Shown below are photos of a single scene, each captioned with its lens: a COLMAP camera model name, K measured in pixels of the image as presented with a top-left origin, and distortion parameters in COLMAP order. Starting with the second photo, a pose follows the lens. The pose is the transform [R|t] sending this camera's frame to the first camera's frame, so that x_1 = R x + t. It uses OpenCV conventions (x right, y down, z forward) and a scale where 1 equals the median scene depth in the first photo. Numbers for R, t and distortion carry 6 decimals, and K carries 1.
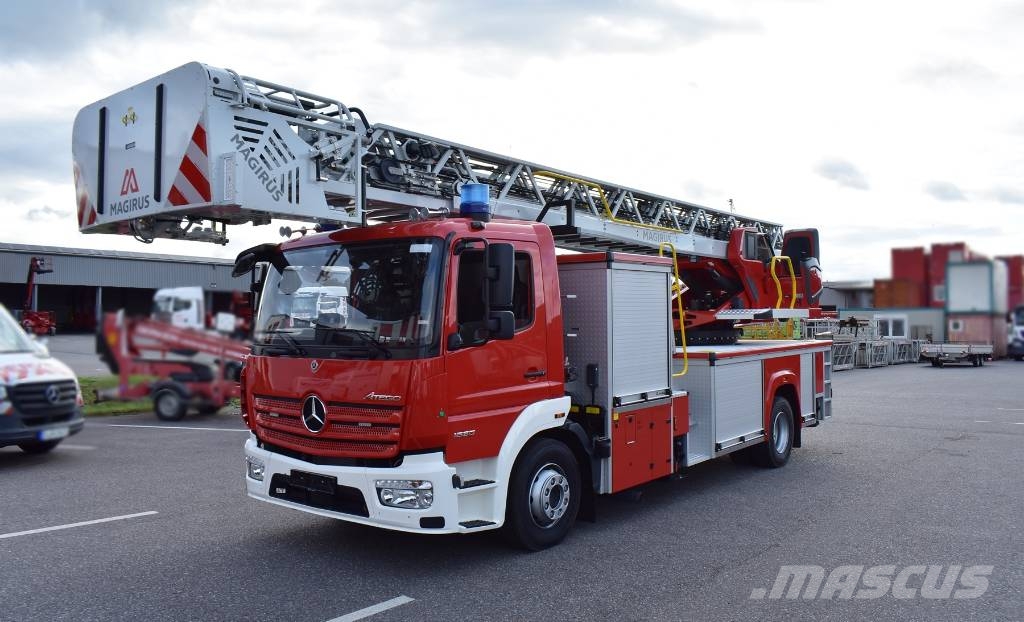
lens RADIAL K [[820.3, 0, 519.2], [0, 820.3, 313.5], [0, 0, 1]] dist [-0.067544, -0.007520]
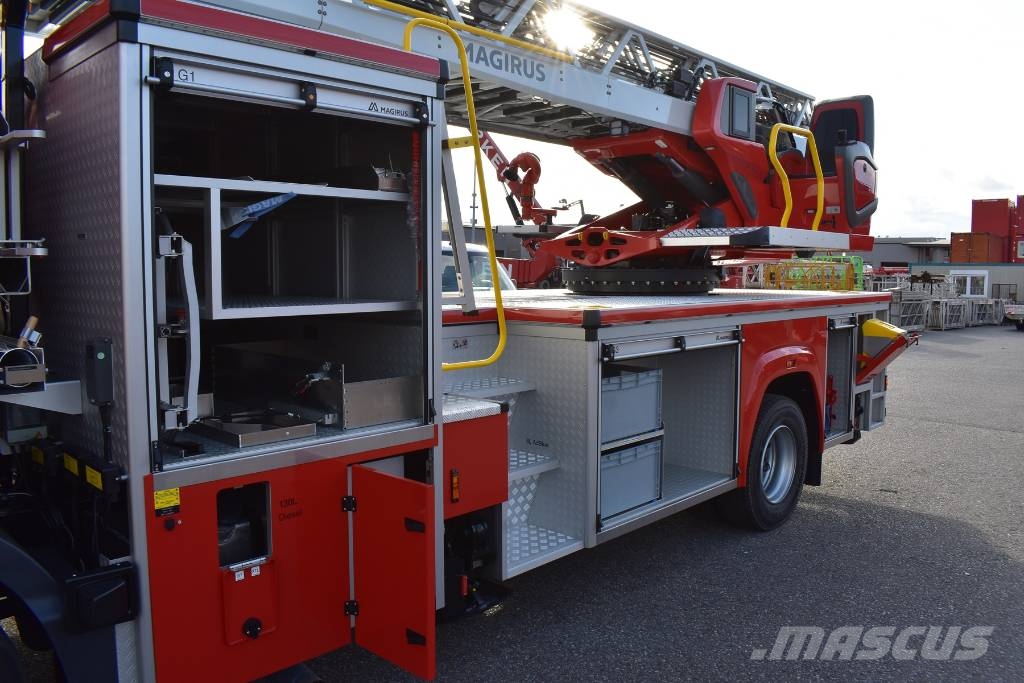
lens RADIAL K [[791.9, 0, 506.6], [0, 791.9, 334.6], [0, 0, 1]] dist [-0.093721, 0.012690]
pose [[0.994218, 0.021363, -0.105230, 0.183078], [-0.012178, 0.996119, 0.087174, 0.019397], [0.106684, -0.085388, 0.990620, 0.450102]]
